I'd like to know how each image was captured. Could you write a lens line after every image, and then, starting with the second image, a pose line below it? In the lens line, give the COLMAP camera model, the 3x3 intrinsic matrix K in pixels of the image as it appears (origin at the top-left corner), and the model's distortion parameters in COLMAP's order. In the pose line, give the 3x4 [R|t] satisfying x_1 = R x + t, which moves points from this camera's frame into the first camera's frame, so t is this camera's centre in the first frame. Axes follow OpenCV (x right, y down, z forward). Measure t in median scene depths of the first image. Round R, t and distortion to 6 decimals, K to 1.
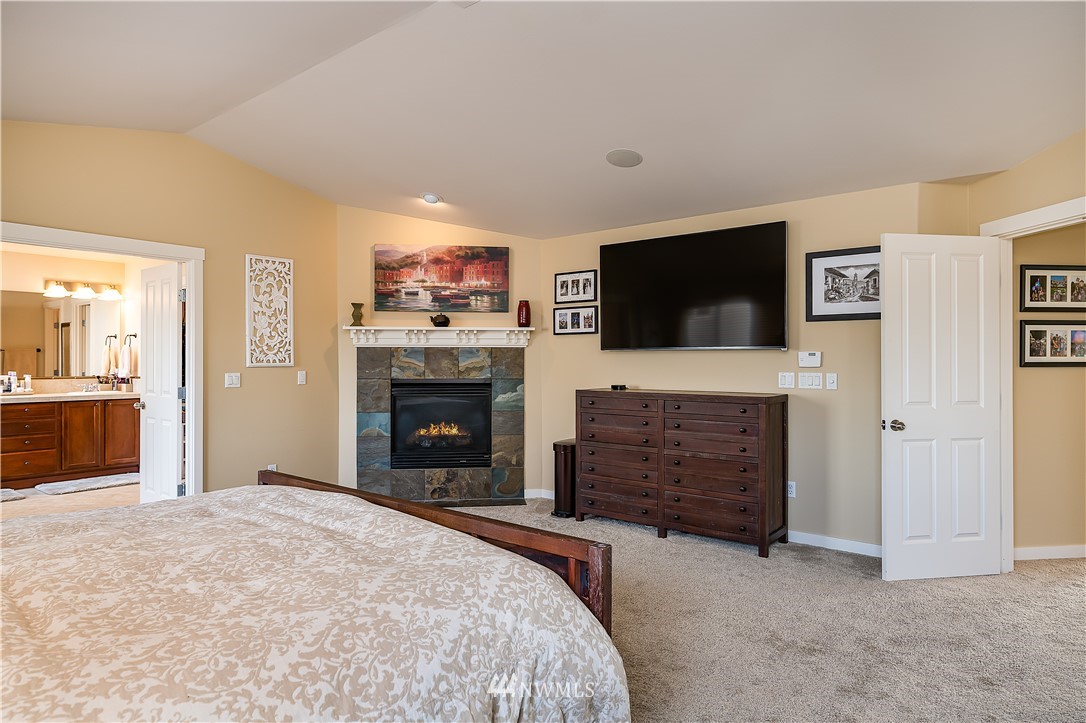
lens RADIAL K [[627.2, 0, 543.8], [0, 627.2, 351.1], [0, 0, 1]] dist [0.002313, -0.000138]
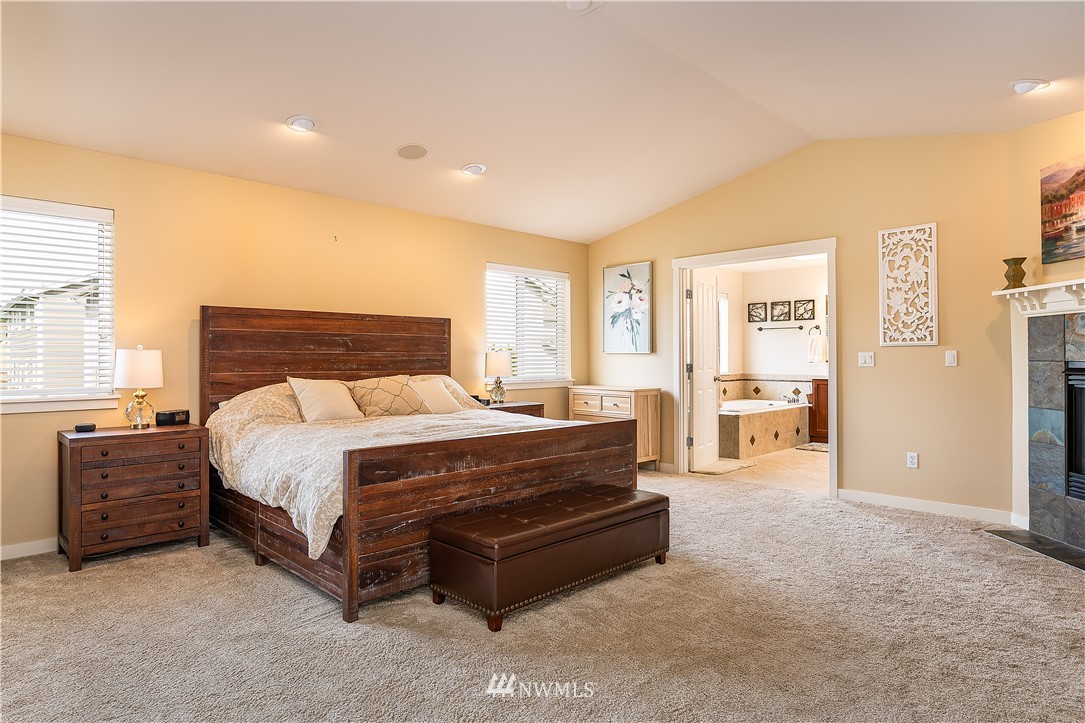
lens RADIAL K [[626.6, 0, 543.3], [0, 626.6, 351.1], [0, 0, 1]] dist [0.002313, -0.000138]
pose [[-0.123222, -0.009735, -0.992331, 0.533198], [0.020421, 0.999715, -0.012343, 0.032510], [0.992169, -0.021786, -0.122988, 0.567764]]
